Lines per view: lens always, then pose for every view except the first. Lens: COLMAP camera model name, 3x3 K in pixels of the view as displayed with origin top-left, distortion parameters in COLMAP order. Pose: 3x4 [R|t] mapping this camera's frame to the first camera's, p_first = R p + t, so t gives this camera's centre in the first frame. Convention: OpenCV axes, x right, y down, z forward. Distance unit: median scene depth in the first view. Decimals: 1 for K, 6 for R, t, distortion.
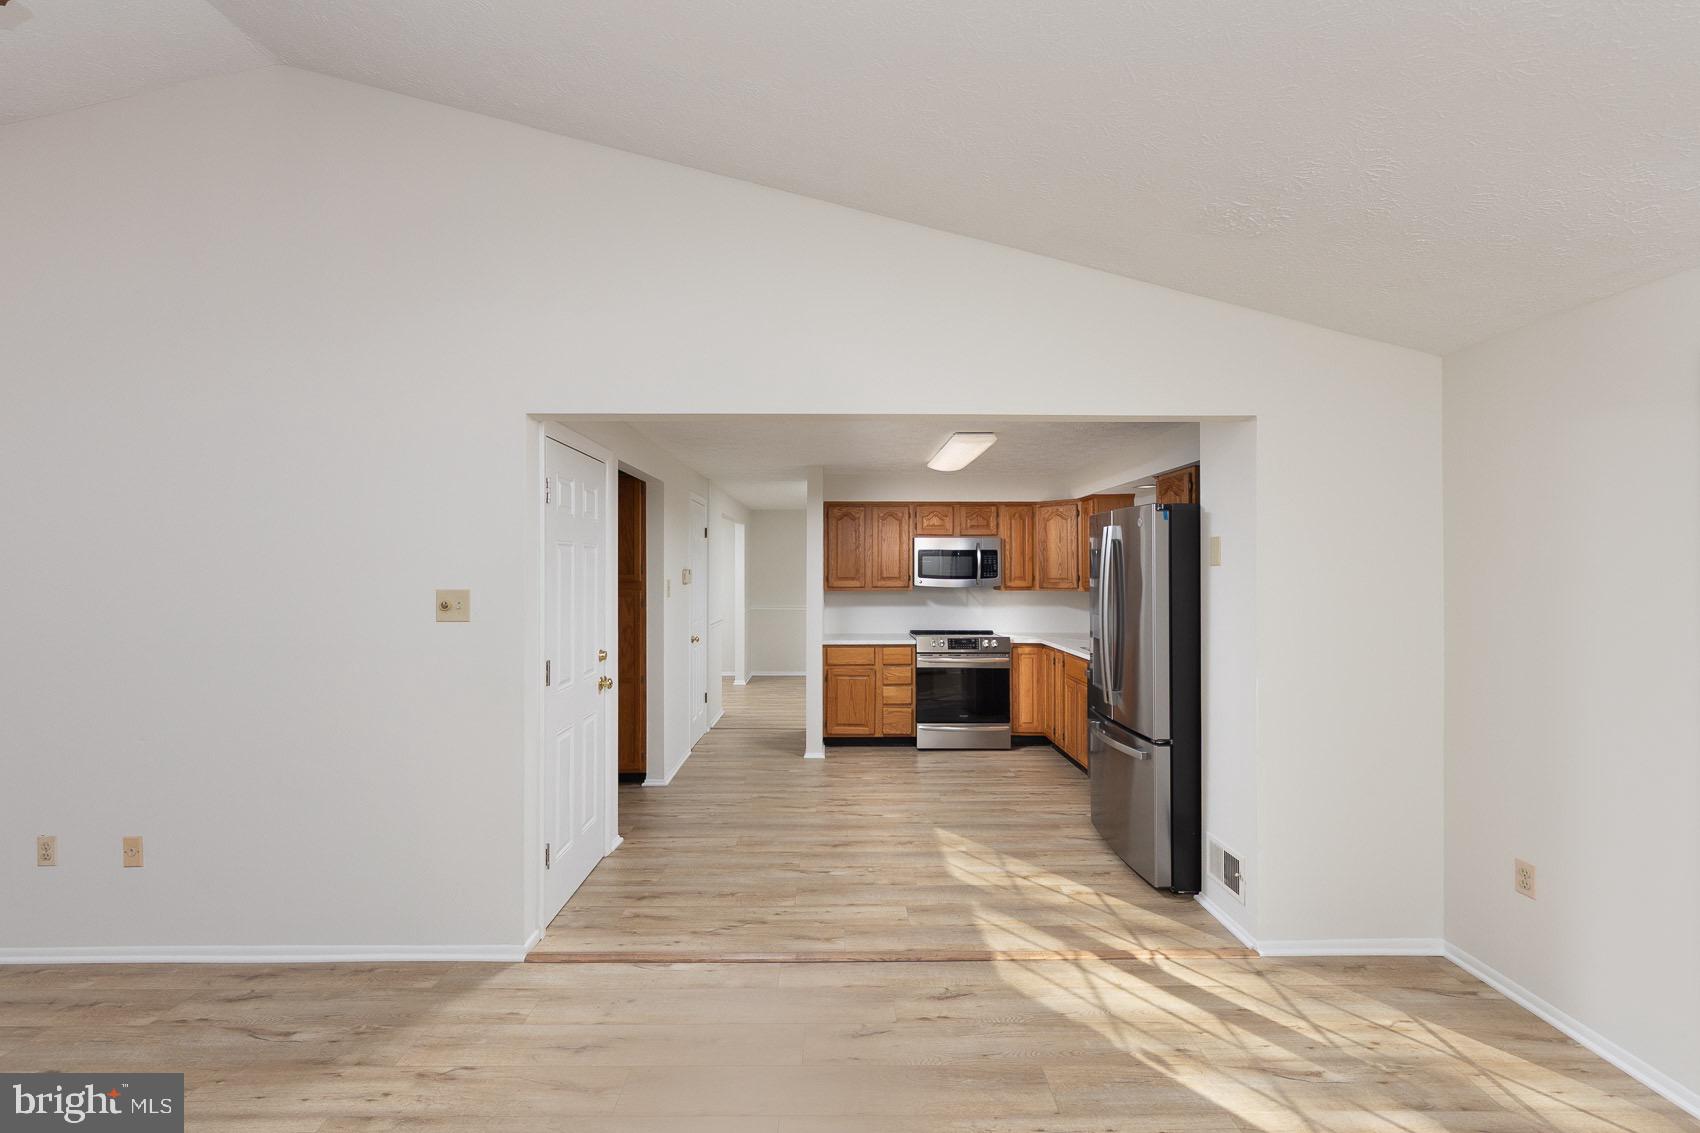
lens RADIAL K [[690.2, 0, 815.5], [0, 690.2, 581.4], [0, 0, 1]] dist [0.007304, -0.000328]
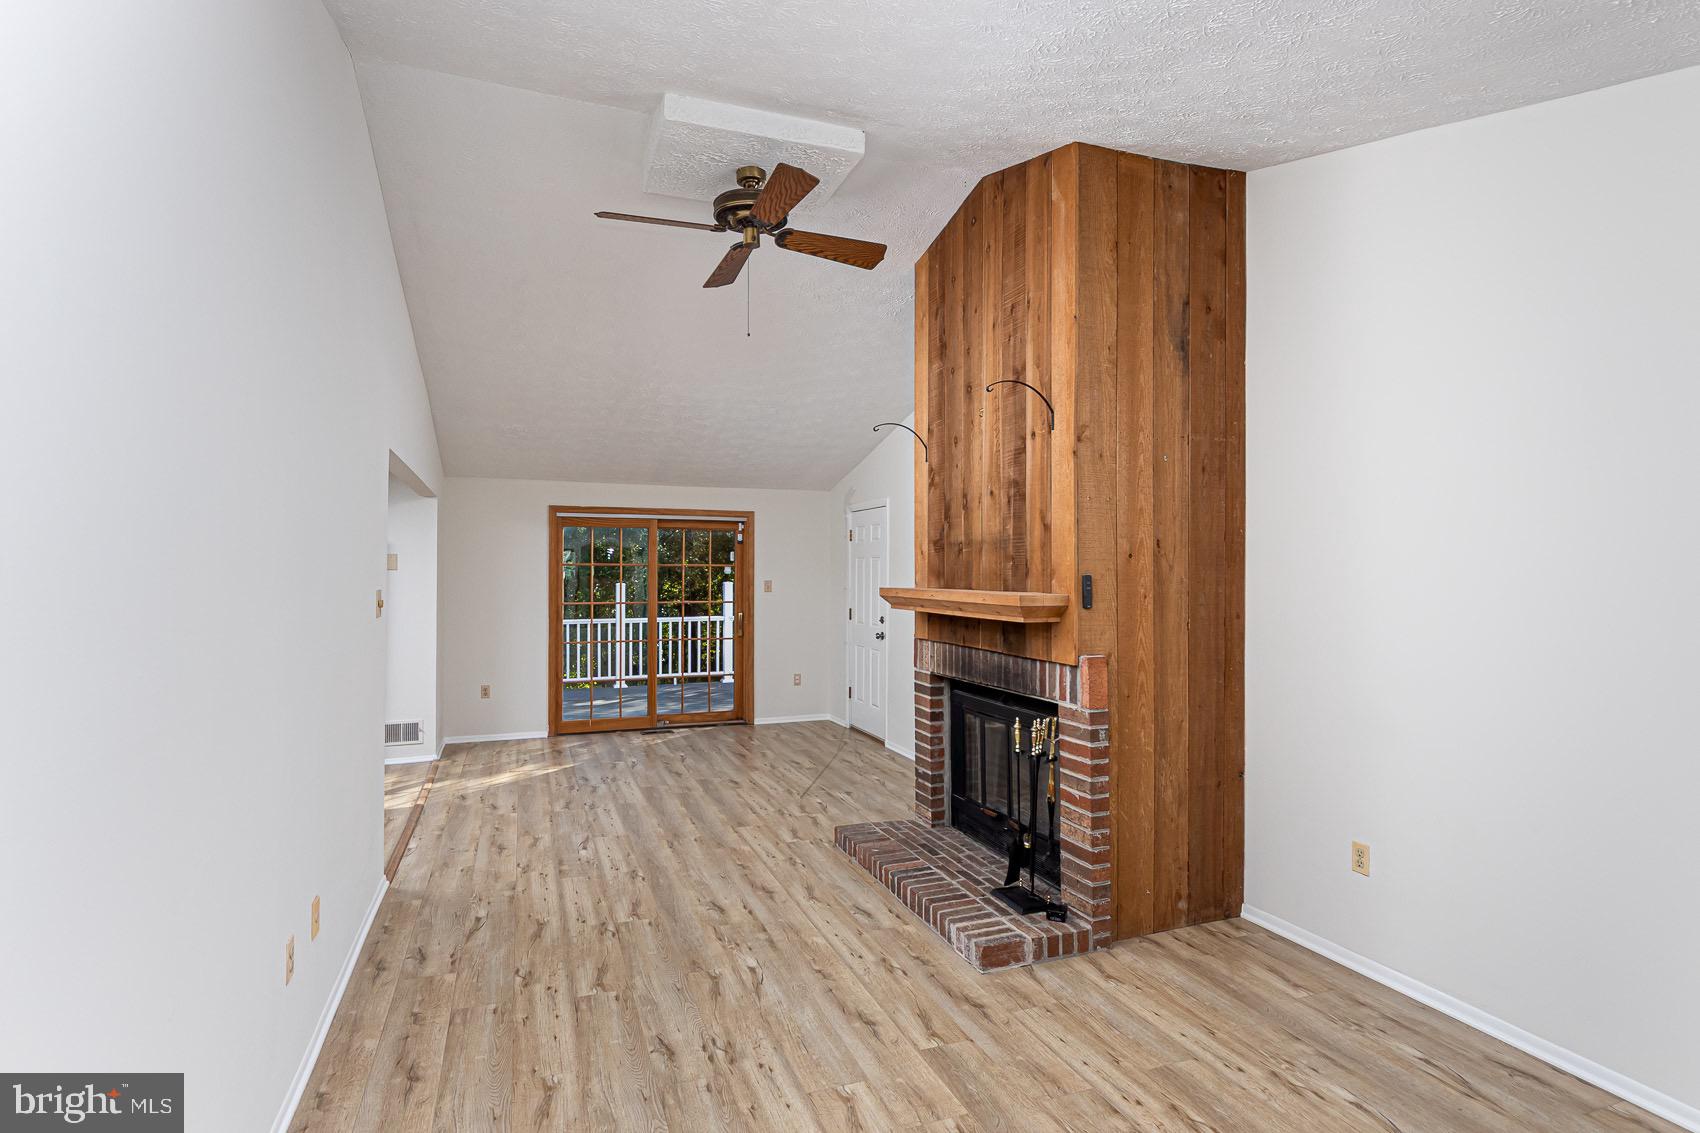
lens RADIAL K [[883.4, 0, 861.6], [0, 883.4, 564.8], [0, 0, 1]] dist [-0.003186, -0.001524]
pose [[-0.365840, 0.009222, 0.930632, -2.087999], [0.020774, 0.999783, -0.001740, 0.007437], [-0.930446, 0.018697, -0.365952, 0.755430]]
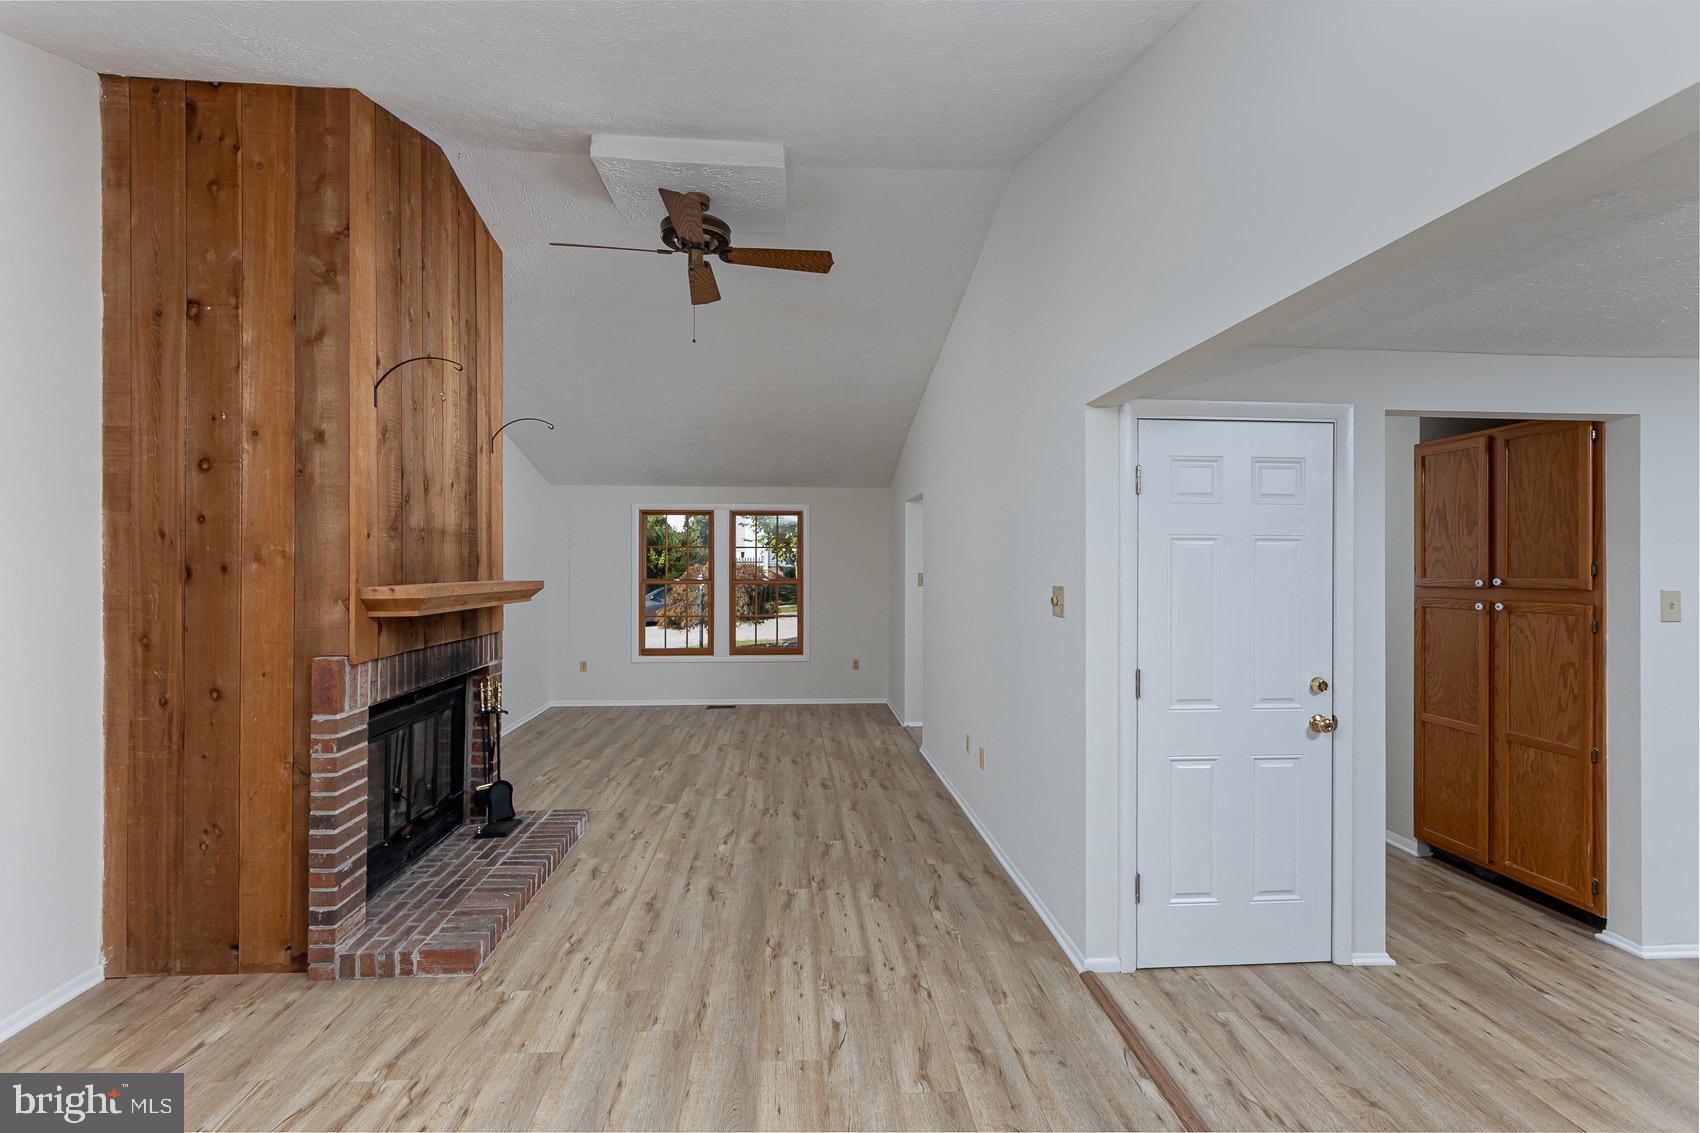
lens RADIAL K [[796.1, 0, 867.3], [0, 796.1, 559.4], [0, 0, 1]] dist [-0.003379, 0.001248]
pose [[0.105290, -0.002603, -0.994438, 0.587432], [-0.025114, 0.999671, -0.005276, 0.004797], [0.994124, 0.025530, 0.105190, 0.567224]]
